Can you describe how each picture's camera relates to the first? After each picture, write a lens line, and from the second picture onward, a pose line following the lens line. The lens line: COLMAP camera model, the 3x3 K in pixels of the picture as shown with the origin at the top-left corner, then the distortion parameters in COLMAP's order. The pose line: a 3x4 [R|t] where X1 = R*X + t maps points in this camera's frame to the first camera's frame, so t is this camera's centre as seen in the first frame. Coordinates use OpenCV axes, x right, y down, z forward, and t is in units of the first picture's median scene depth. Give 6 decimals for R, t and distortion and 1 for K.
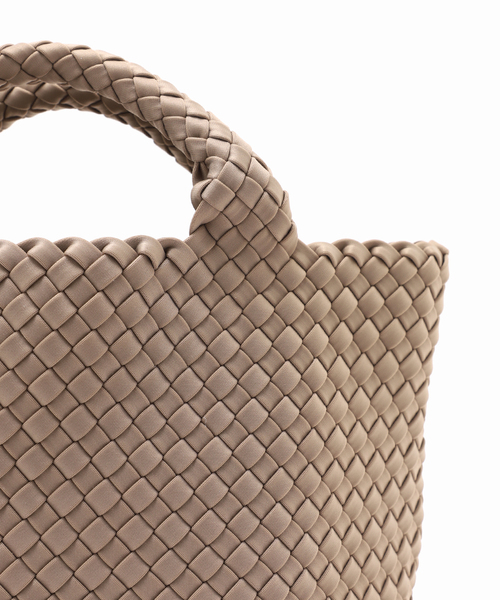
lens RADIAL K [[929.1, 0, 250.5], [0, 929.1, 299.4], [0, 0, 1]] dist [0.022948, 0.000000]
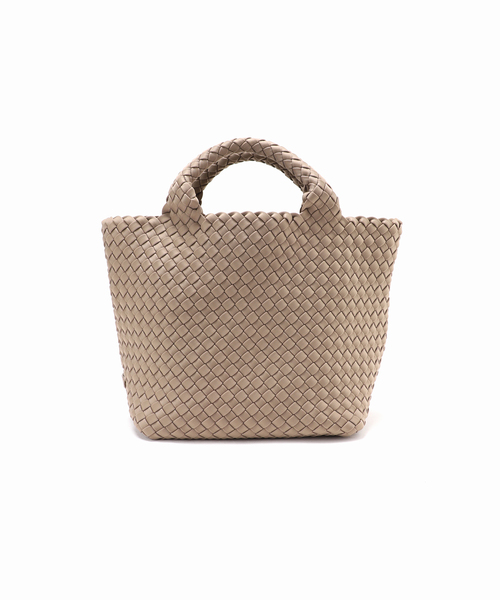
lens RADIAL K [[785.9, 0, 249.7], [0, 785.9, 300.1], [0, 0, 1]] dist [-0.033259, 0.000000]
pose [[0.997340, 0.039612, -0.061187, -0.063499], [-0.037861, 0.998847, 0.029520, 0.120028], [0.062286, -0.027124, 0.997690, -1.247383]]
